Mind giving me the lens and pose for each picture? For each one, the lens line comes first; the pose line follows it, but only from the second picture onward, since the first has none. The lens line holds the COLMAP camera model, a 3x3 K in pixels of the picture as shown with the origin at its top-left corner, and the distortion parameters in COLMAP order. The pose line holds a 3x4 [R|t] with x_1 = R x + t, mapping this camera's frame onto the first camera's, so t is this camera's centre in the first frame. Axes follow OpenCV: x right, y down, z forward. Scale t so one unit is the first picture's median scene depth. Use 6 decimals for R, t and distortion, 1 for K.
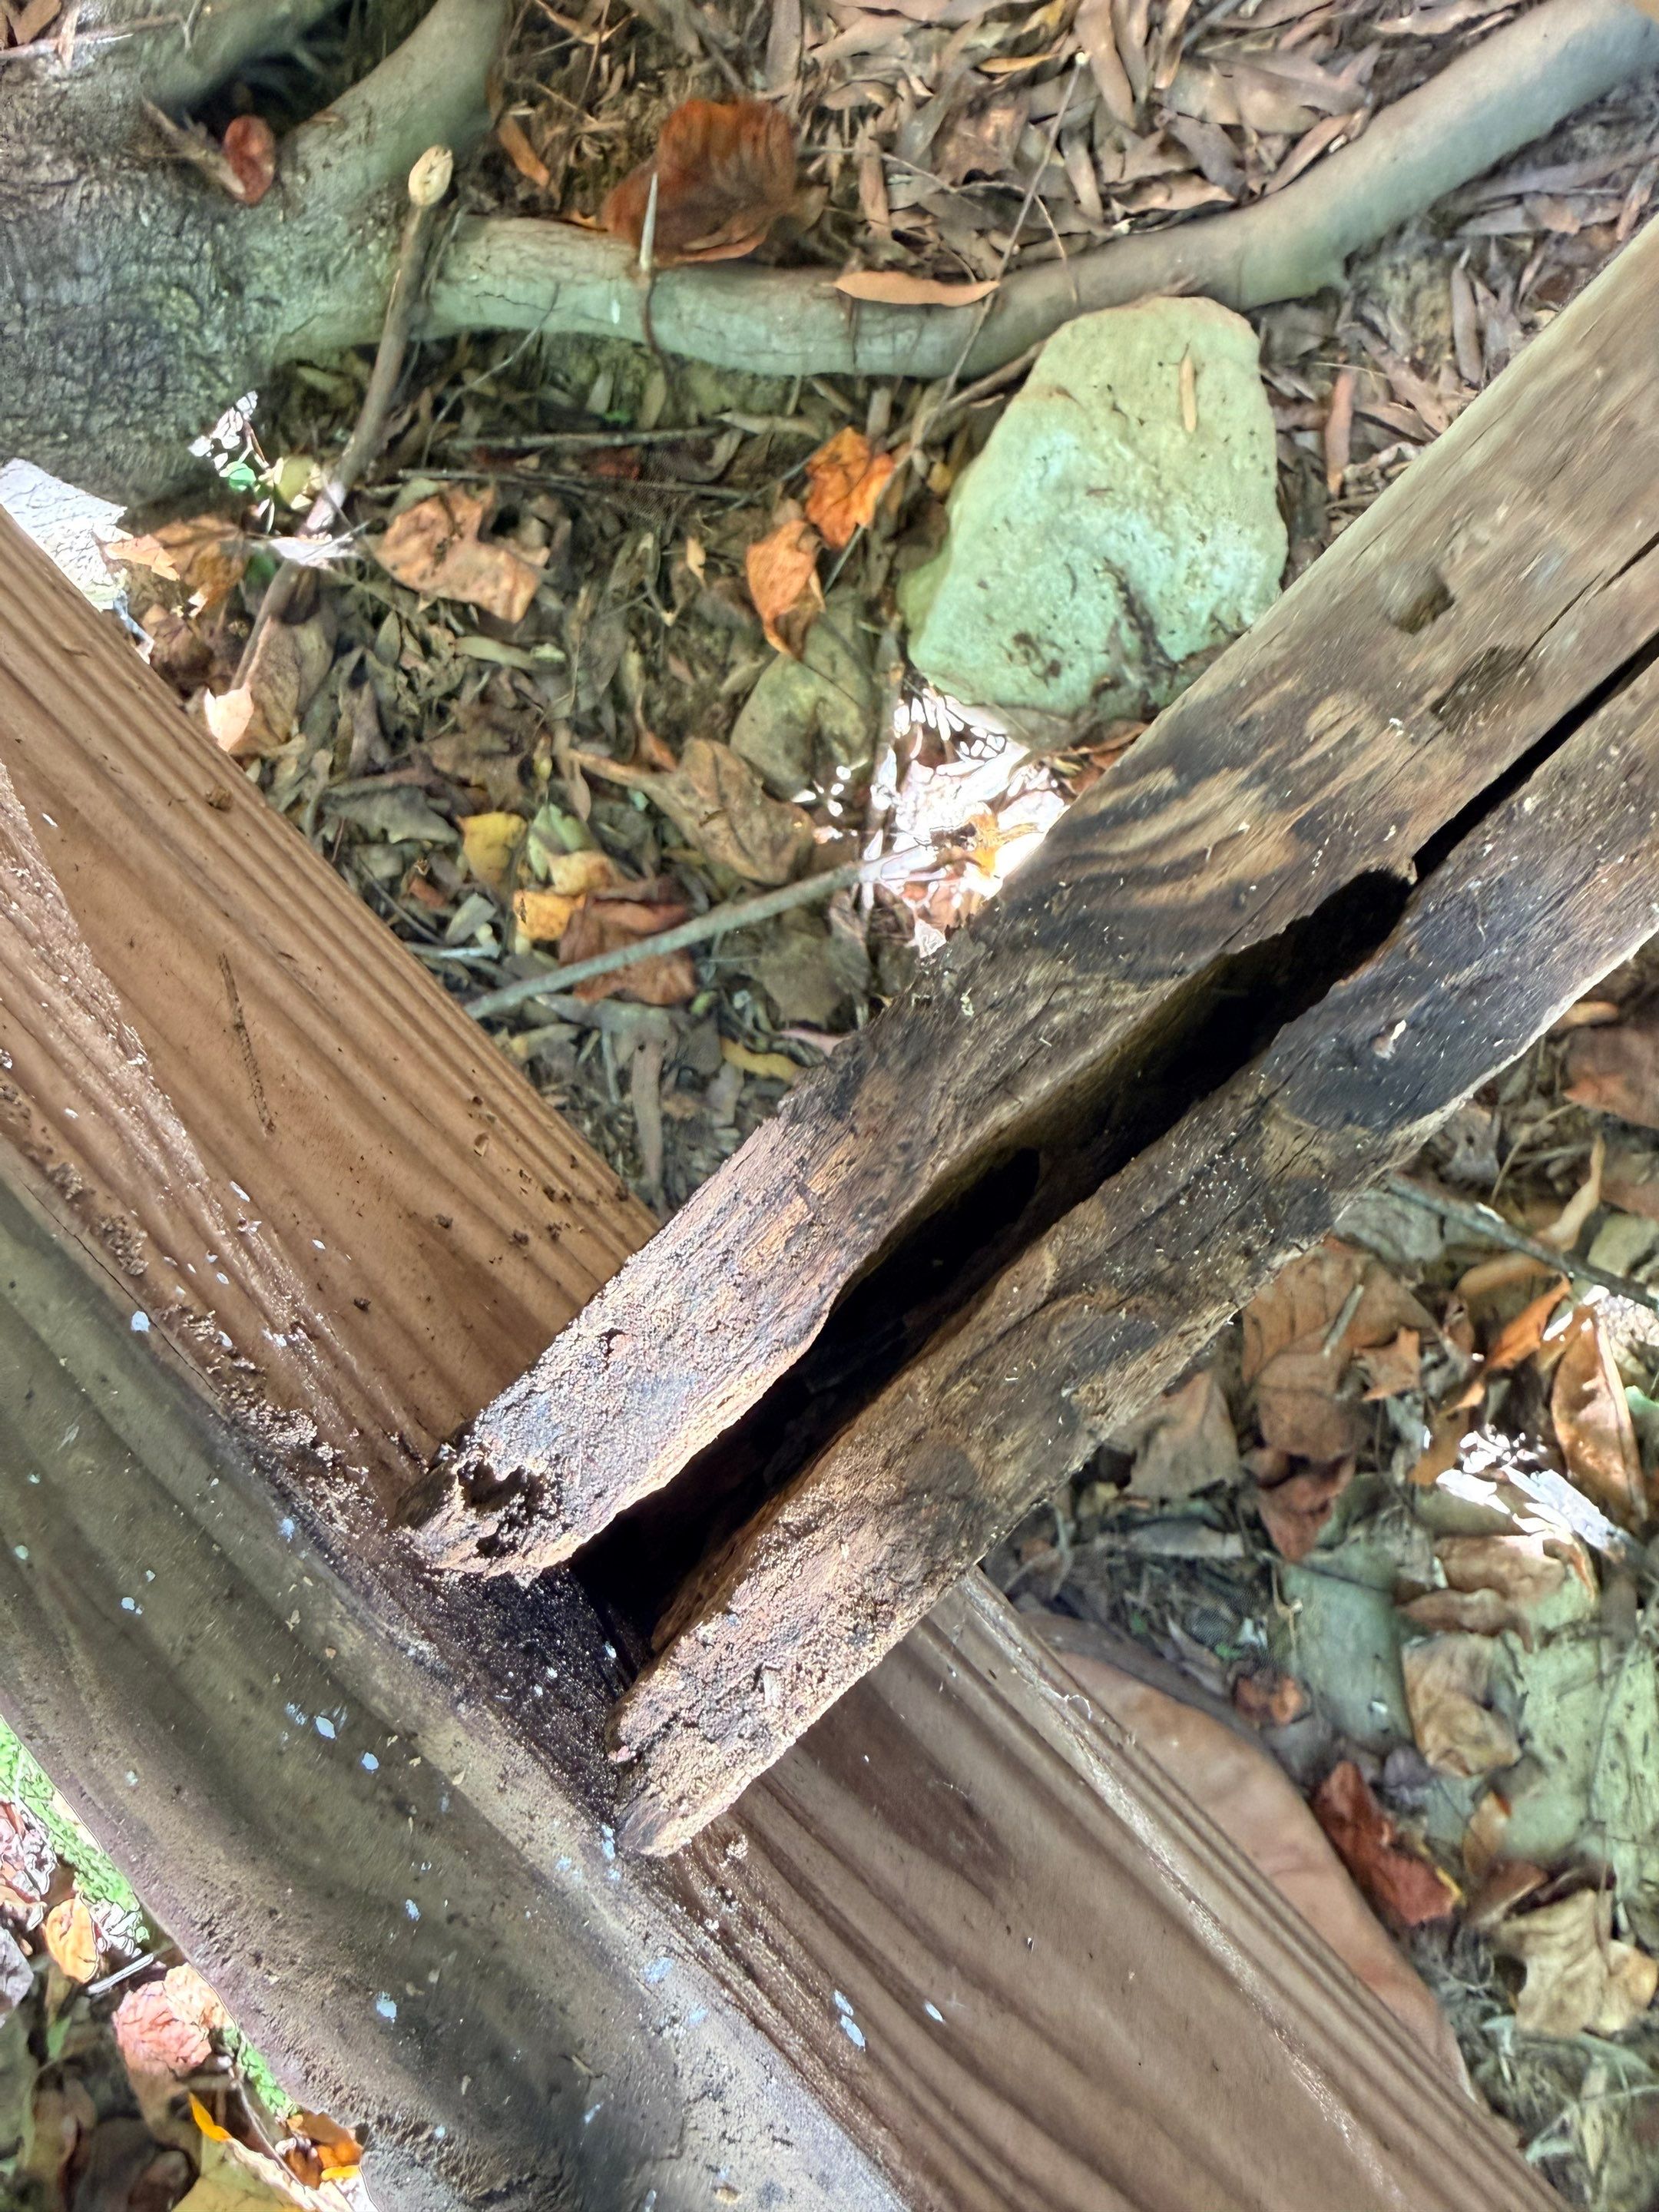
lens RADIAL K [[1511.4, 0, 829.5], [0, 1511.4, 1106.0], [0, 0, 1]] dist [-0.000968, -0.003147]
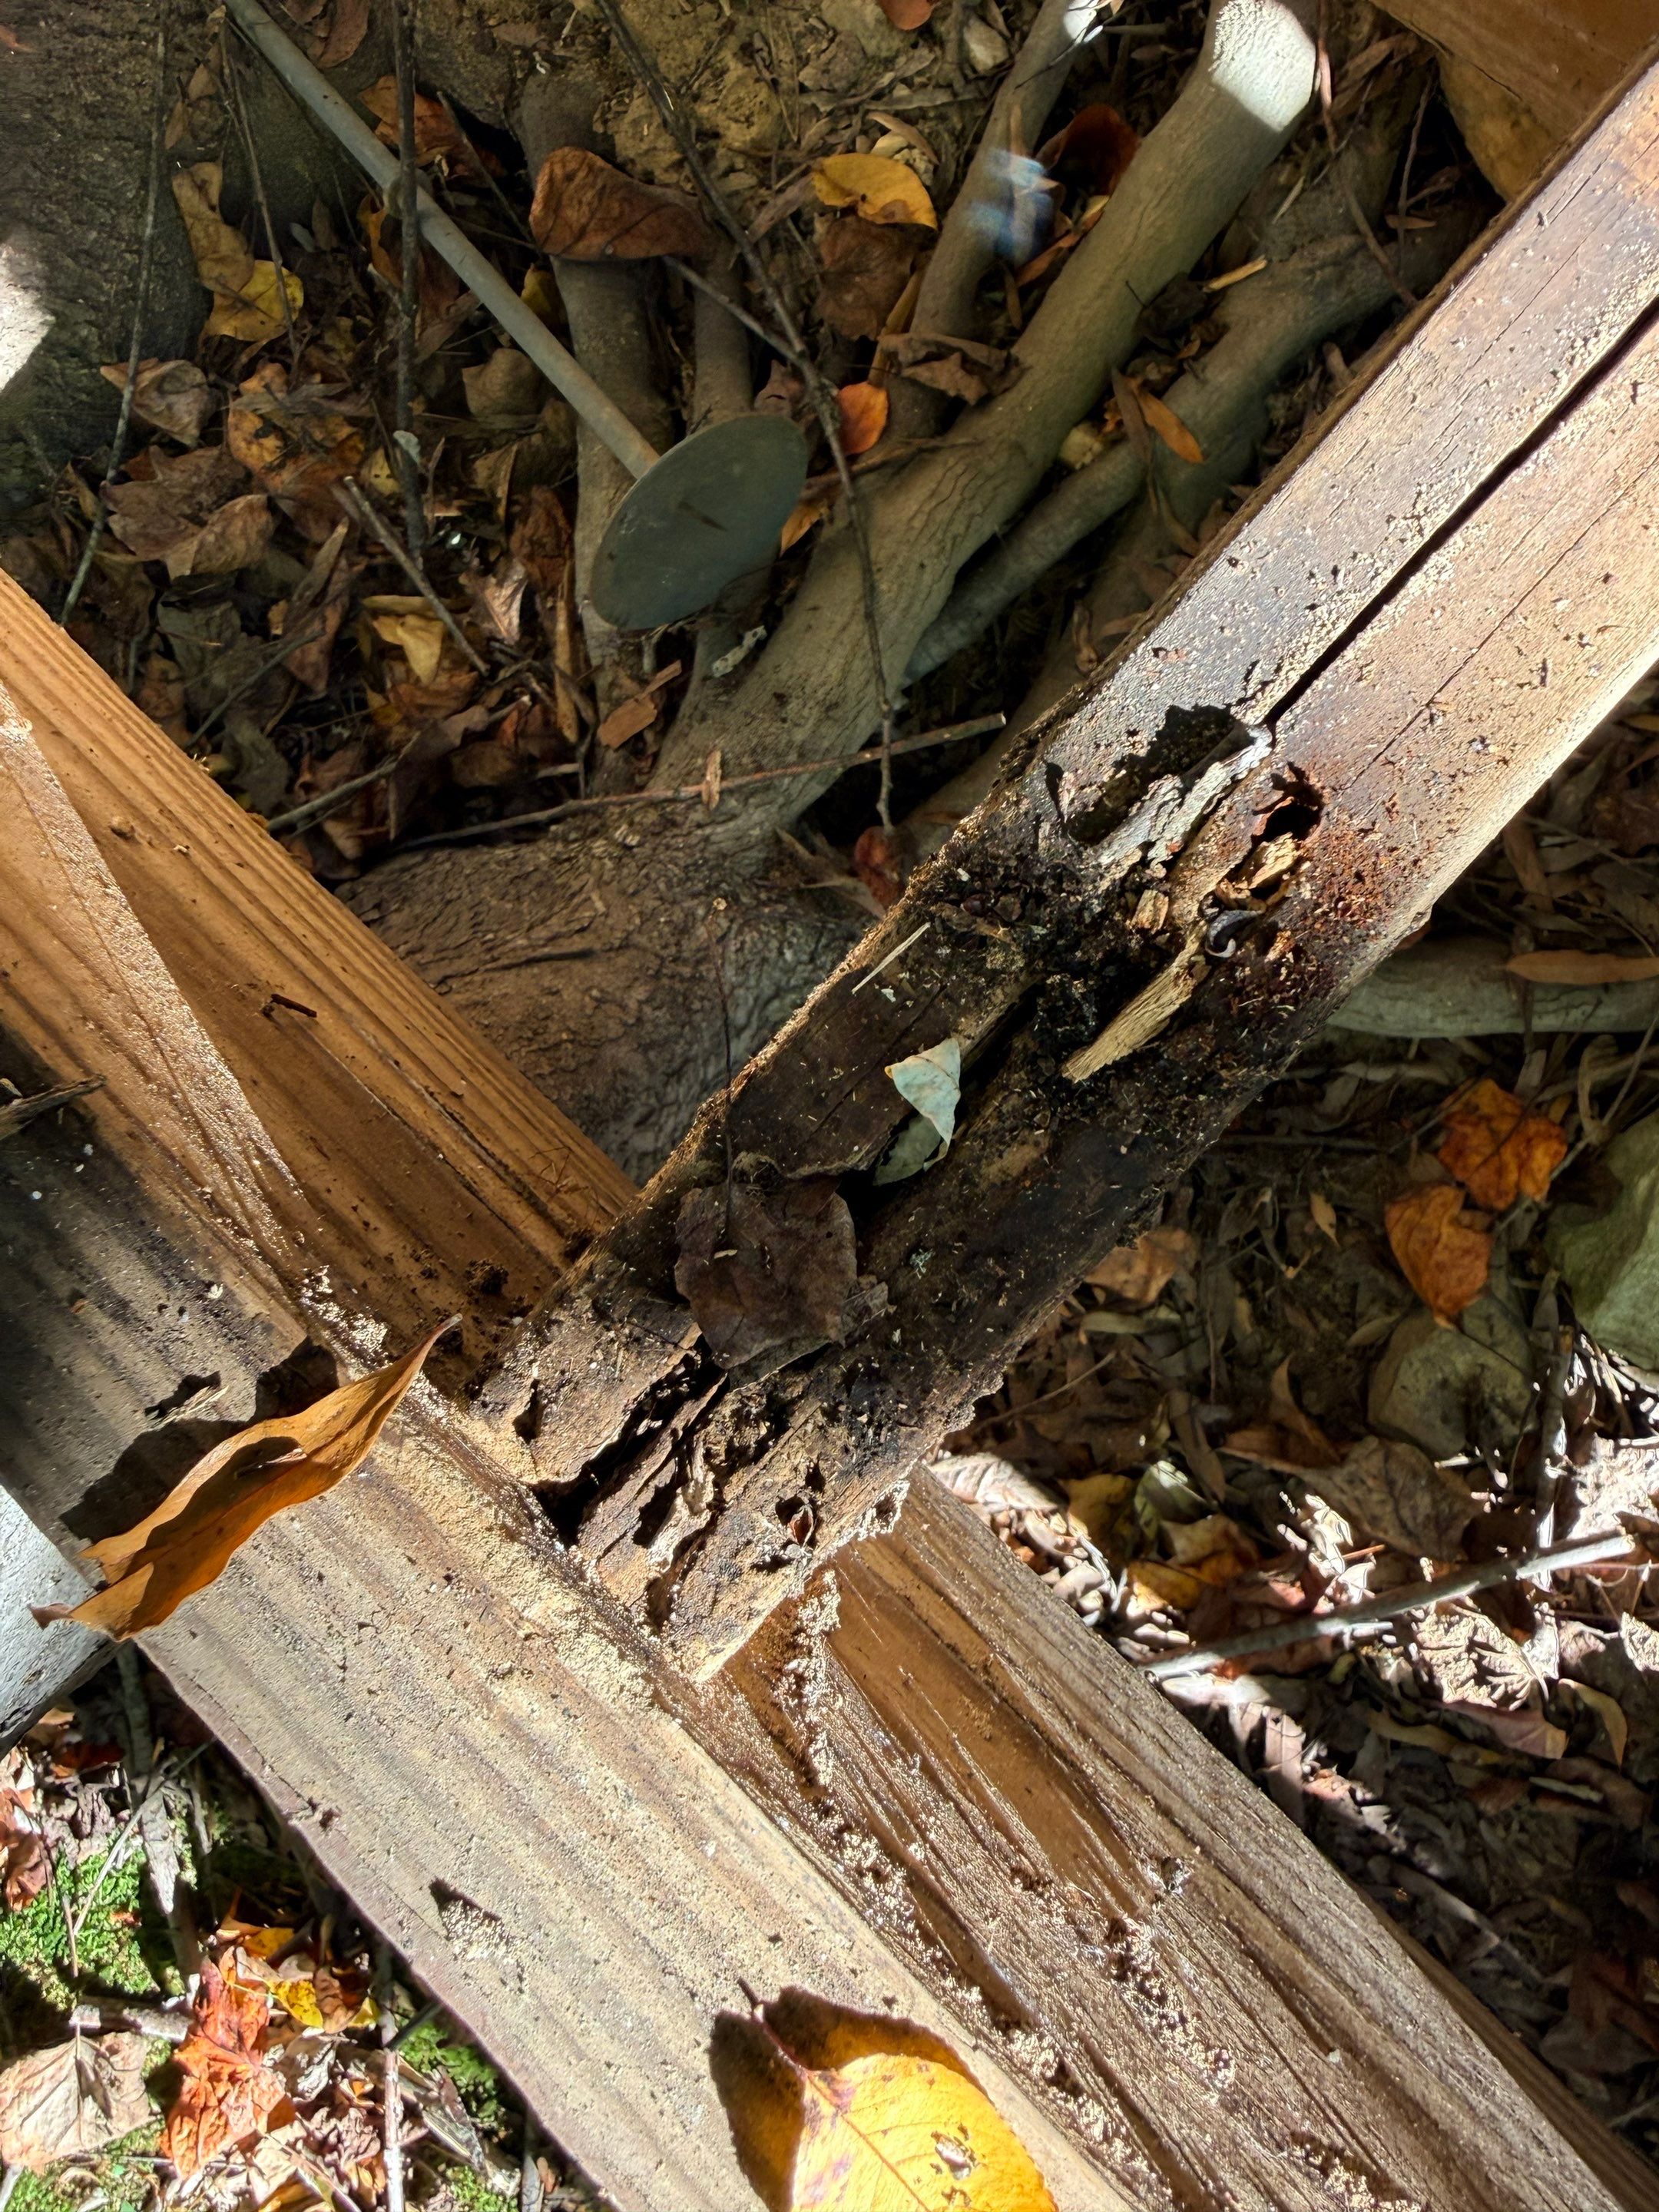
lens RADIAL K [[1511.4, 0, 829.5], [0, 1511.4, 1106.0], [0, 0, 1]] dist [-0.000968, -0.003147]
pose [[0.998034, -0.062509, -0.004576, -0.393621], [0.062051, 0.995721, -0.068484, -0.390408], [0.008837, 0.068065, 0.997642, 0.052160]]
